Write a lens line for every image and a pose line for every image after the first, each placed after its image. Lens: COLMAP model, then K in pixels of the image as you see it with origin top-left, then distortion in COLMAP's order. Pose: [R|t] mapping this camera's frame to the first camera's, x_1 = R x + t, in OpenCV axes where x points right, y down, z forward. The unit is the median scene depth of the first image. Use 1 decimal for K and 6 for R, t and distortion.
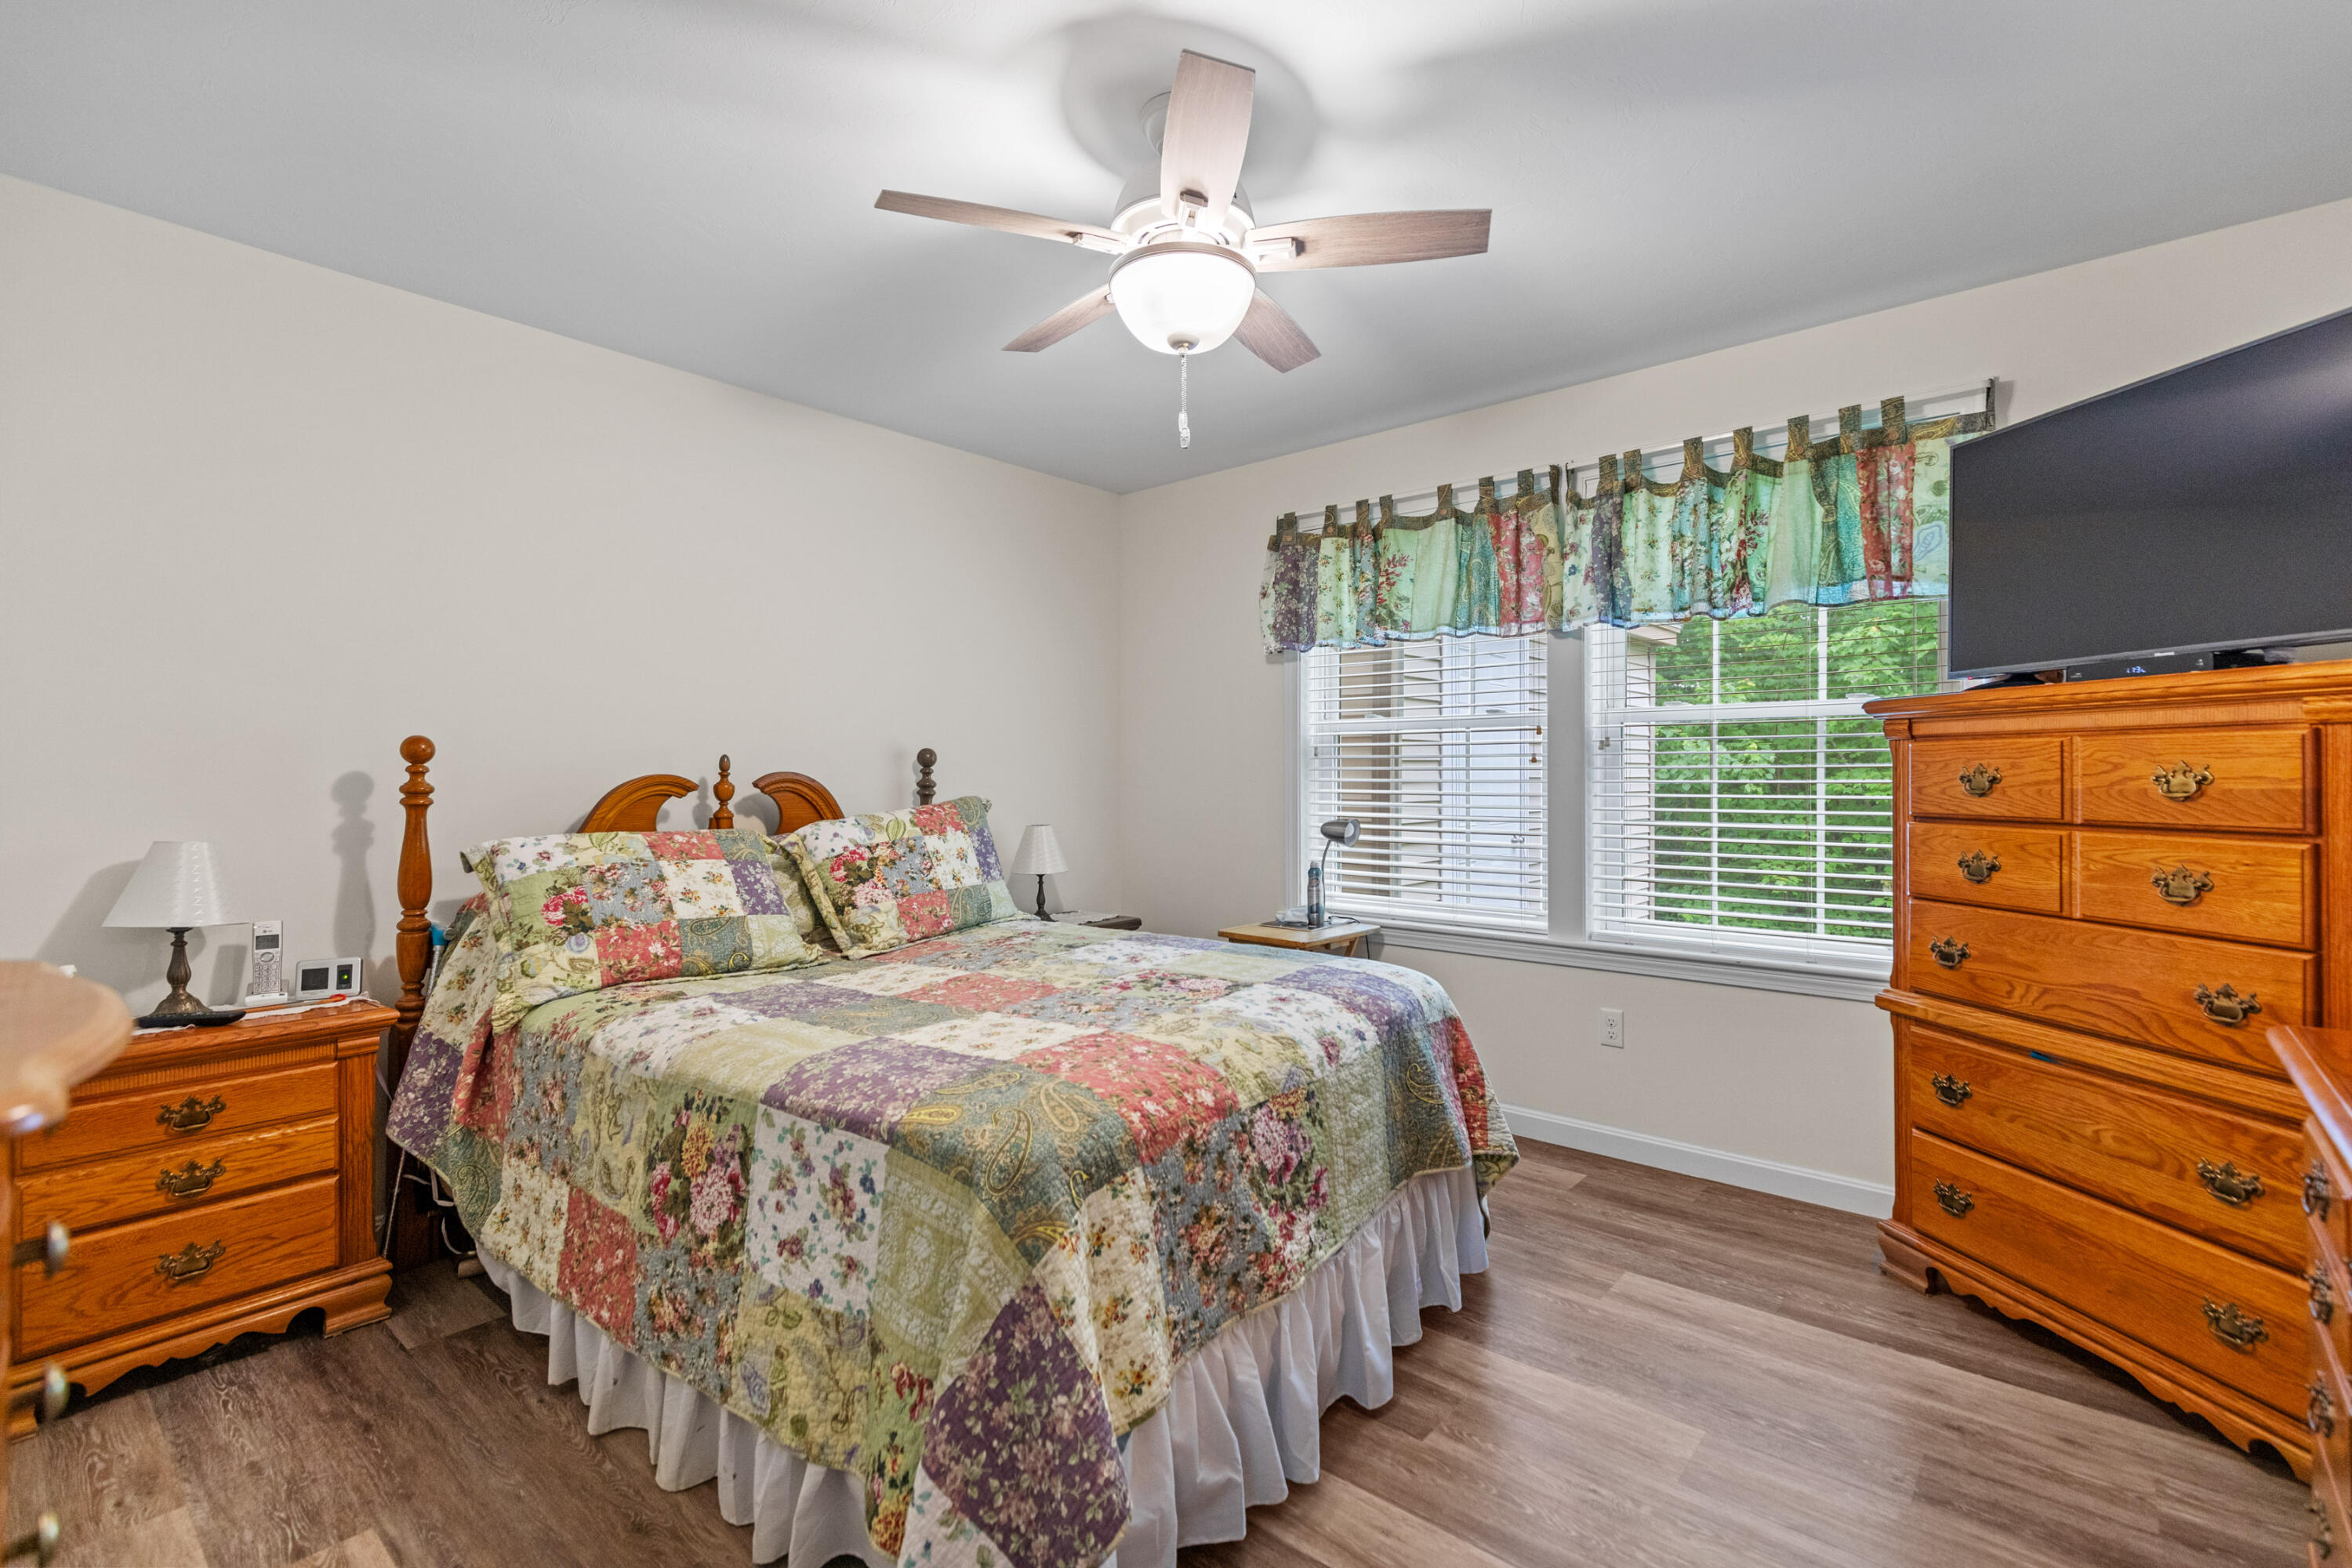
lens RADIAL K [[1062.3, 0, 1191.5], [0, 1062.3, 776.0], [0, 0, 1]] dist [0.010517, -0.003126]
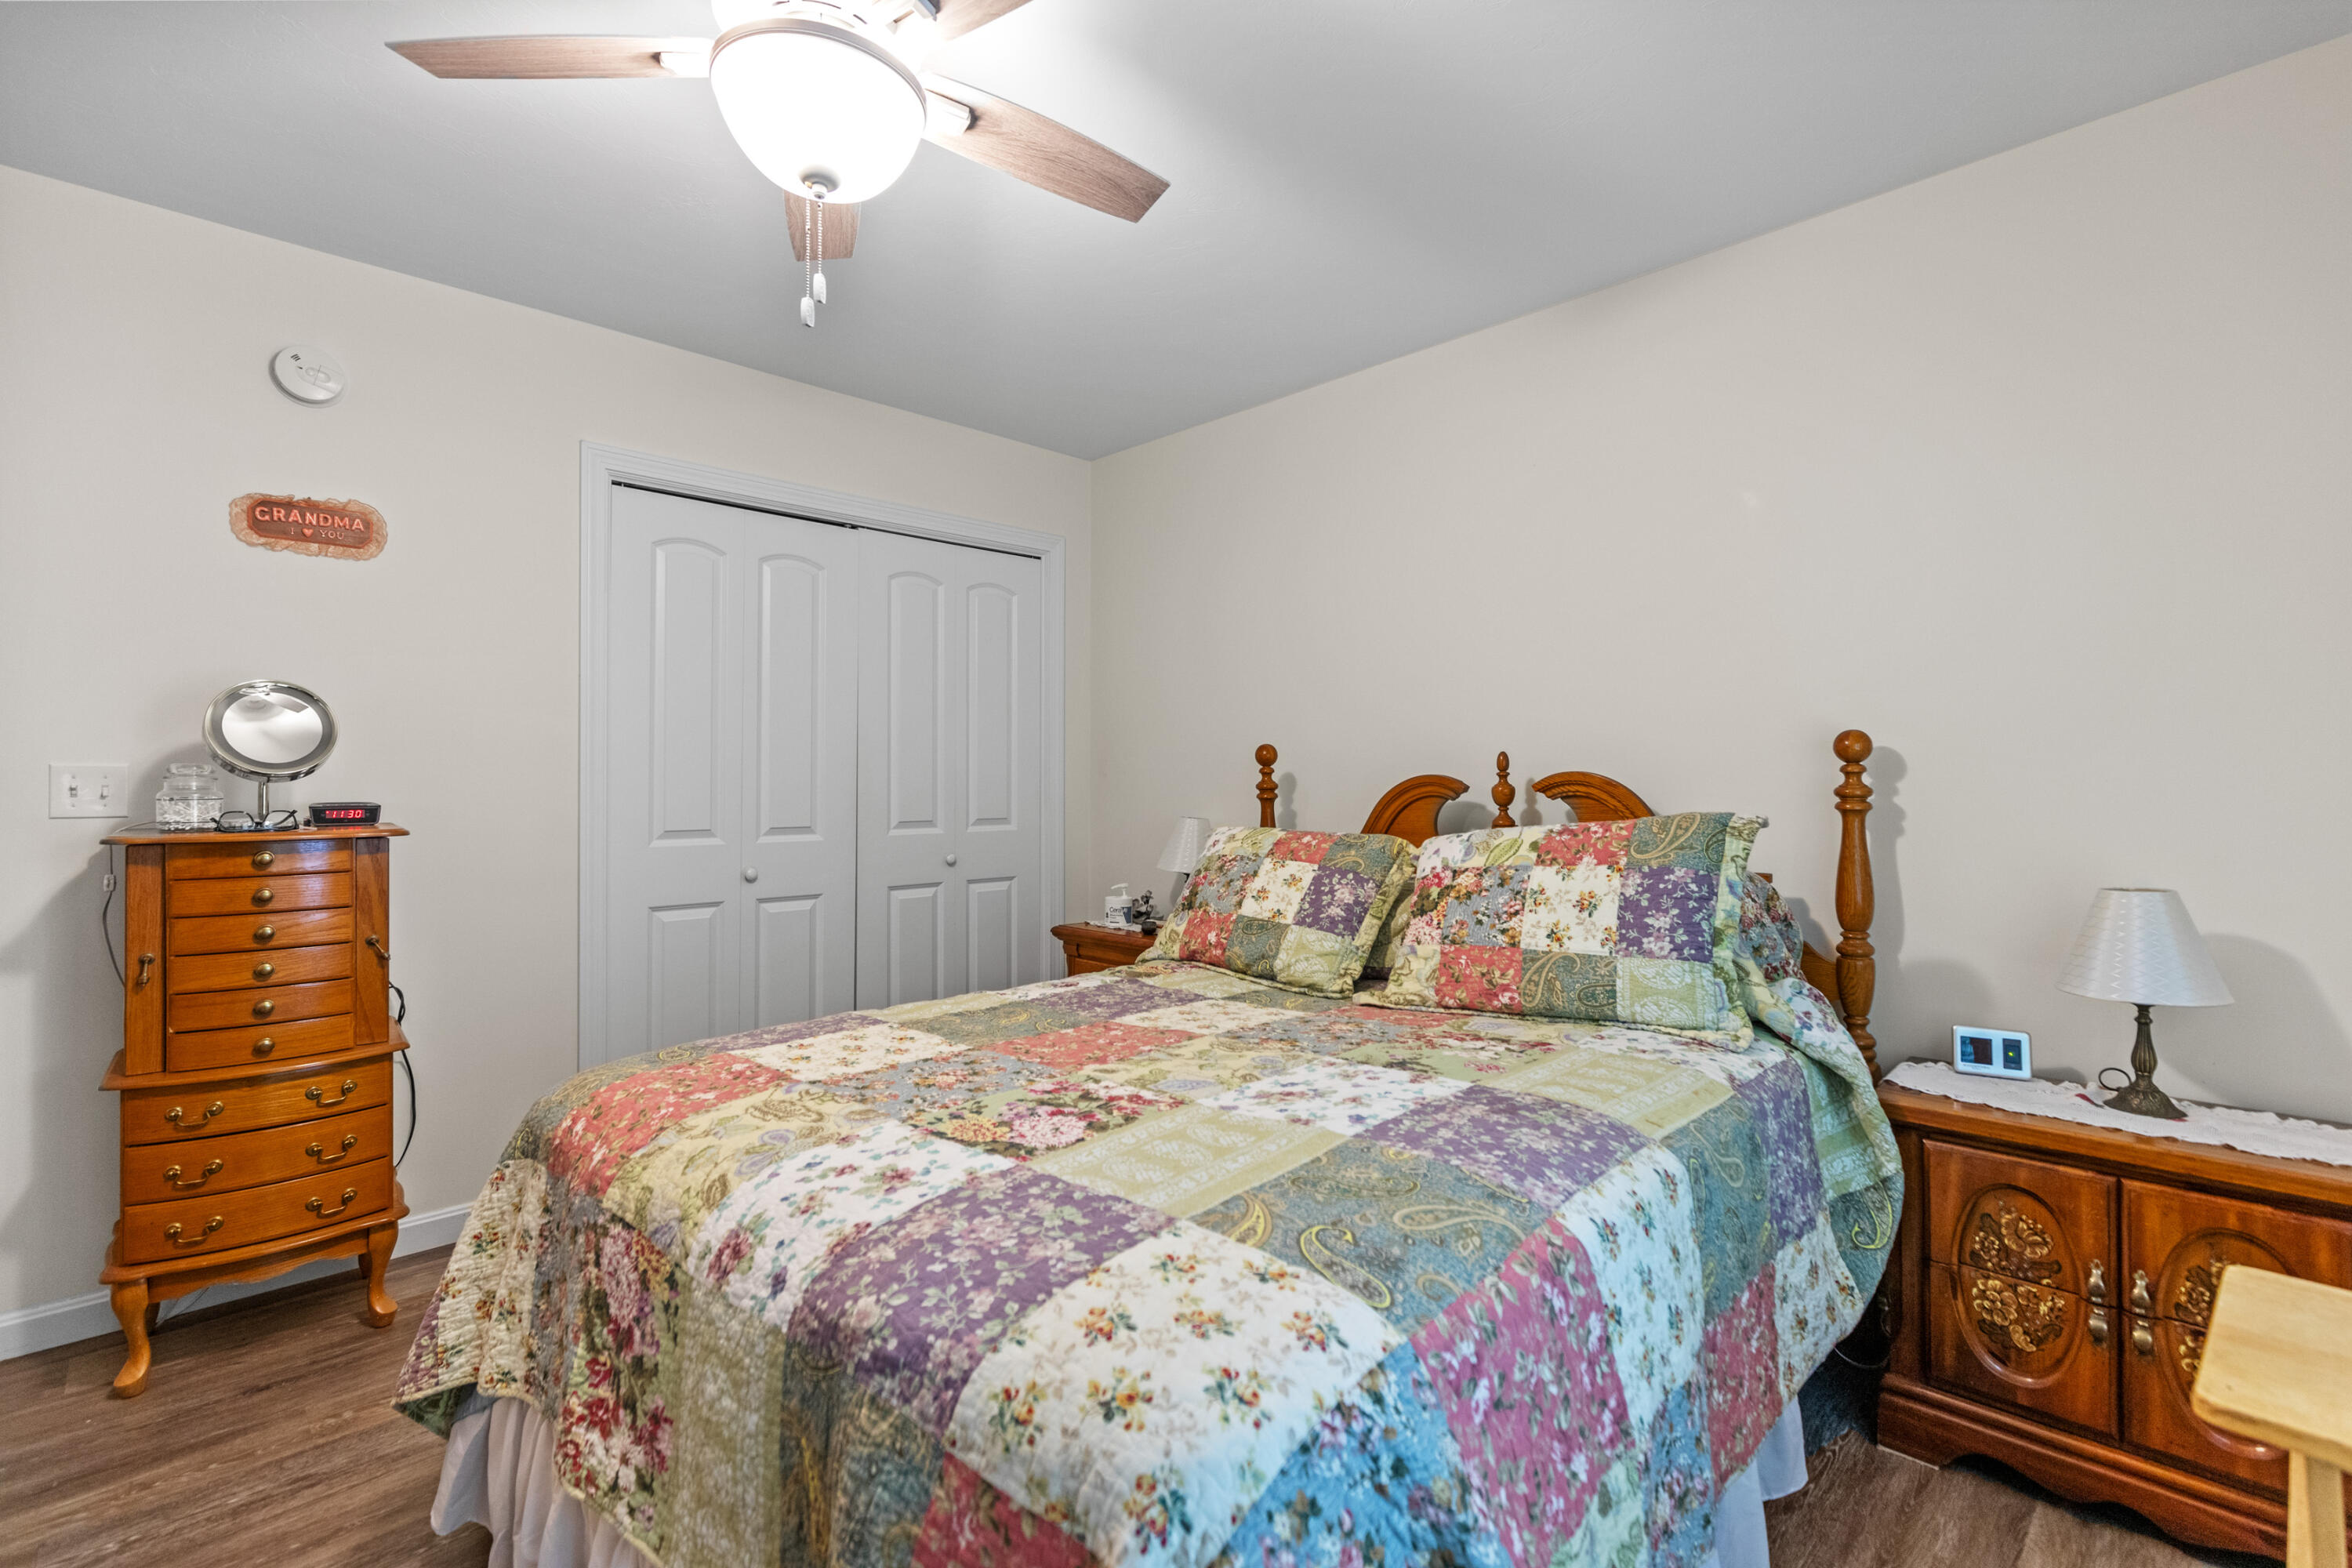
lens RADIAL K [[1062.3, 0, 1191.0], [0, 1062.3, 770.1], [0, 0, 1]] dist [0.010517, -0.003126]
pose [[-0.093781, -0.004466, -0.995583, 0.437954], [-0.003434, 0.999985, -0.004162, -0.000807], [0.995587, 0.003029, -0.093794, 0.836859]]
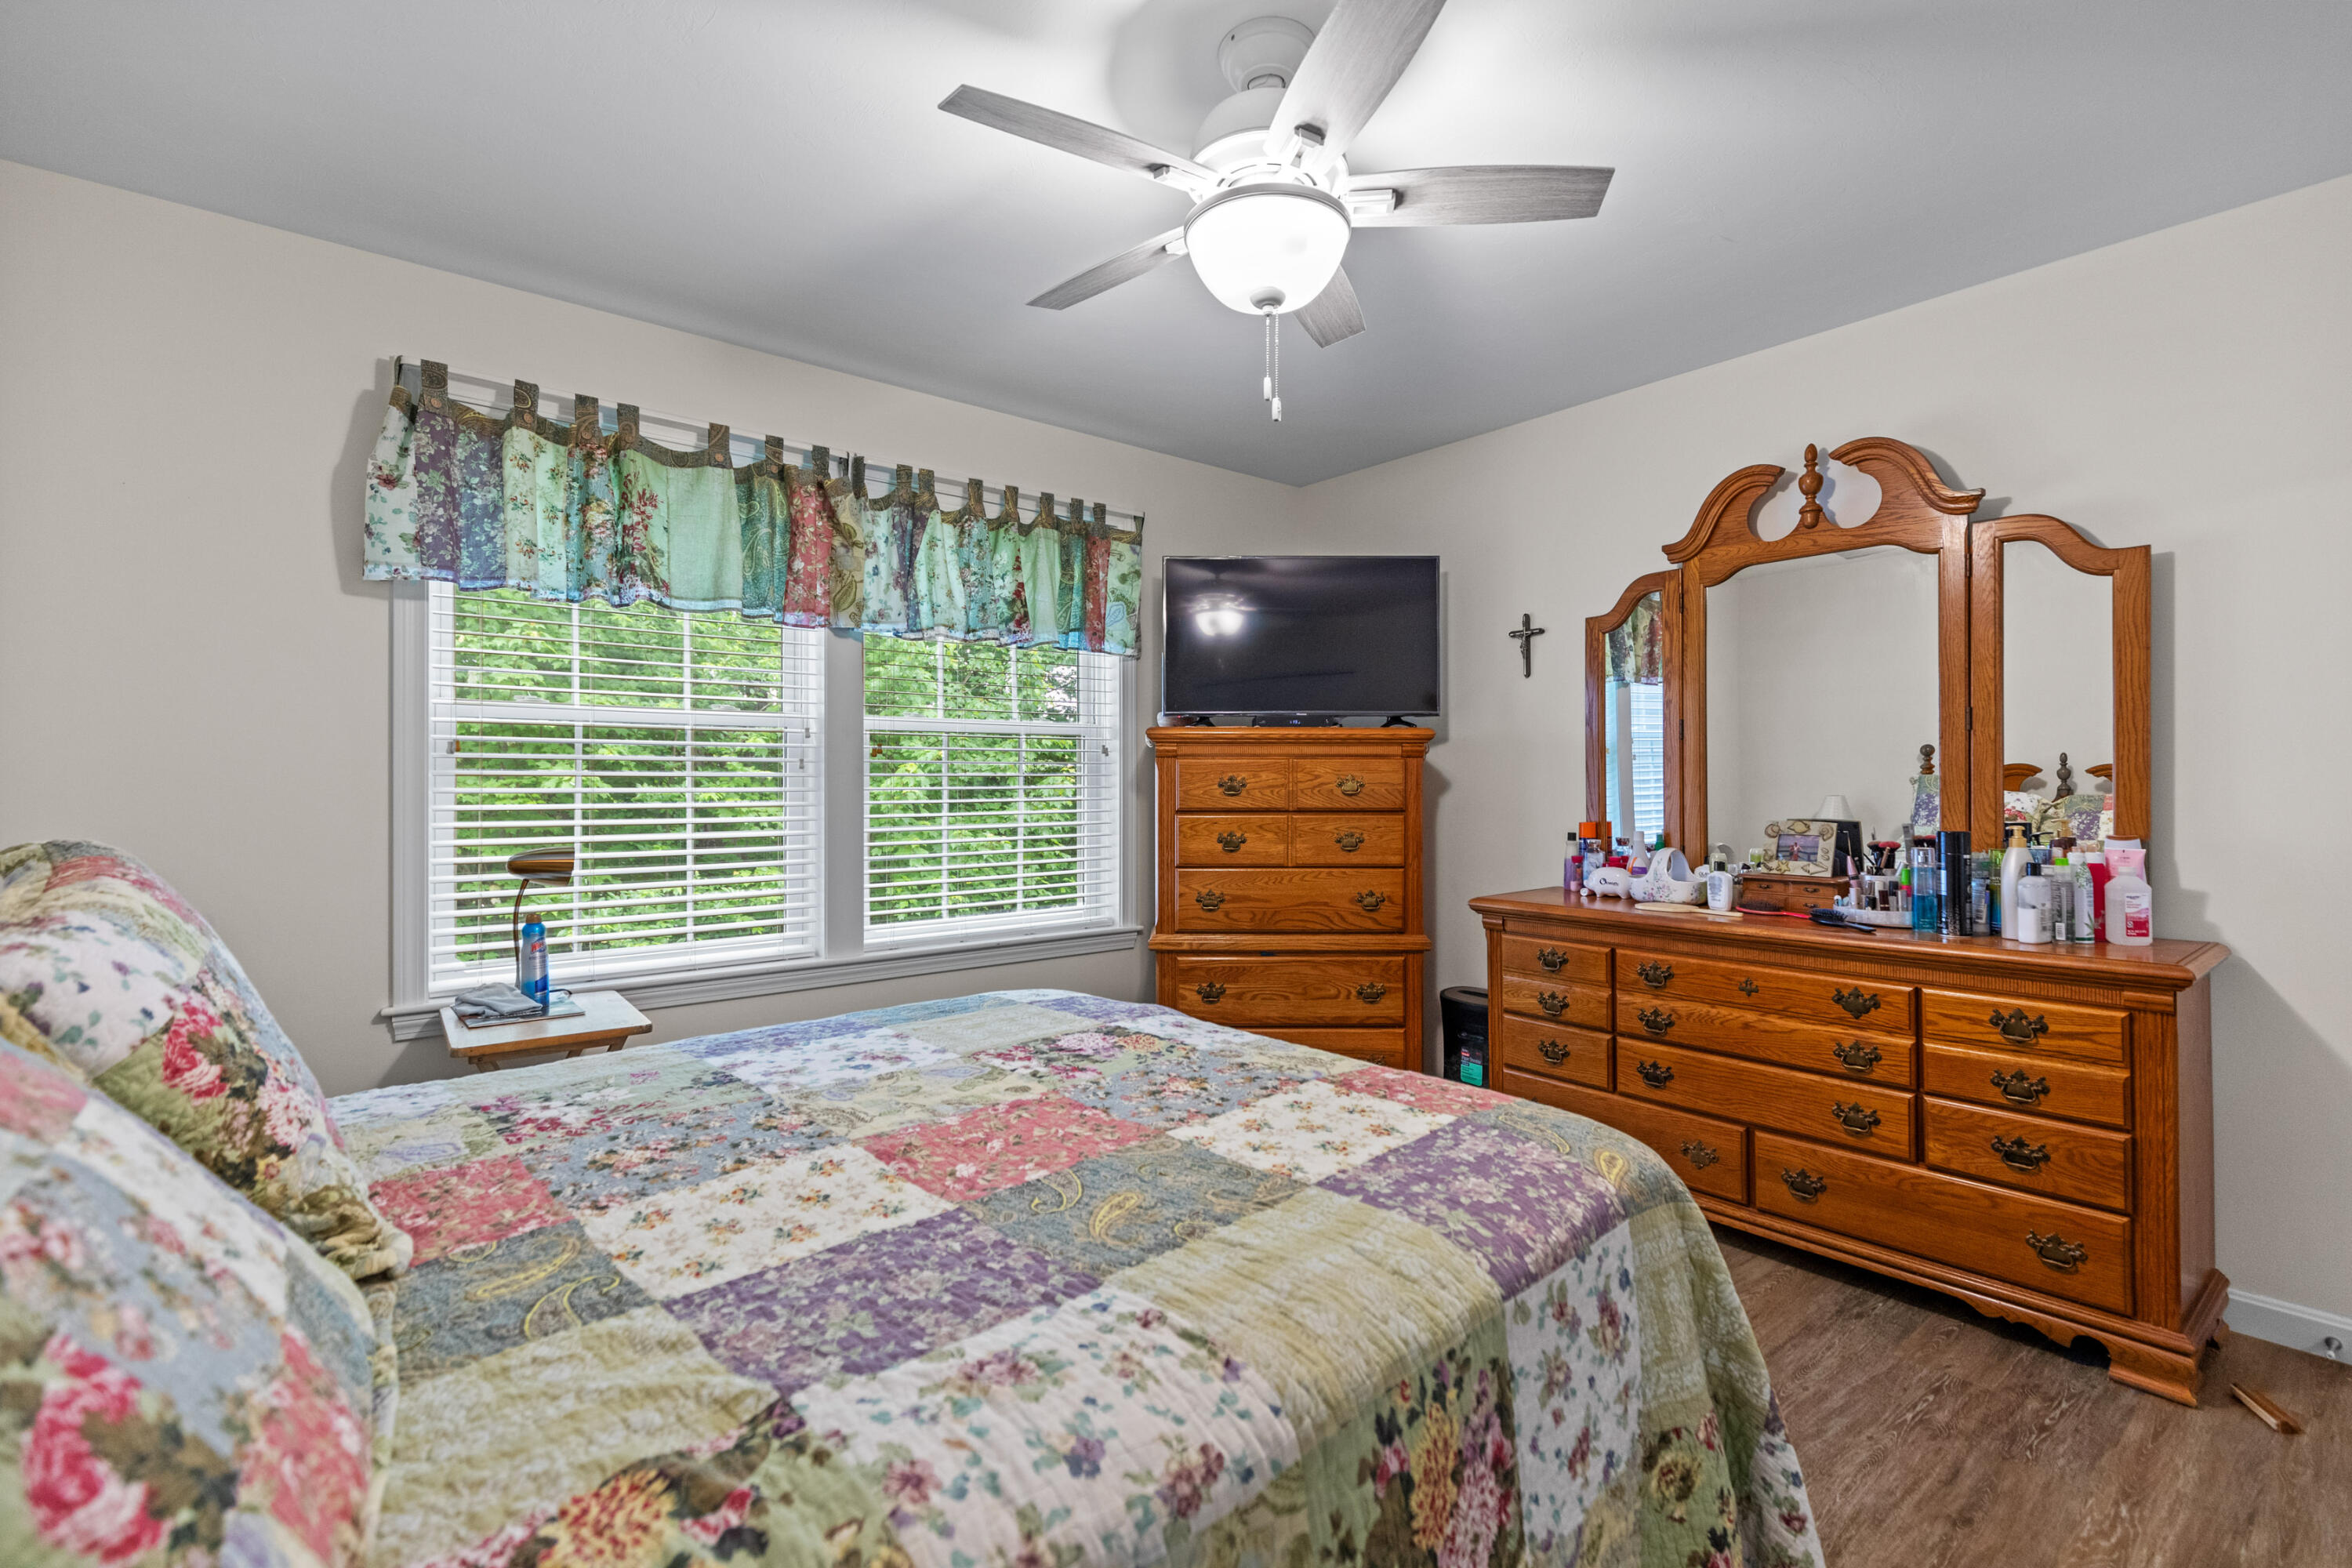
lens RADIAL K [[1062.3, 0, 1195.3], [0, 1062.3, 777.6], [0, 0, 1]] dist [0.010517, -0.003126]
pose [[0.160640, 0.003076, 0.987008, -0.570600], [0.002466, 0.999991, -0.003518, -0.001397], [-0.987010, 0.002999, 0.160631, 0.580901]]
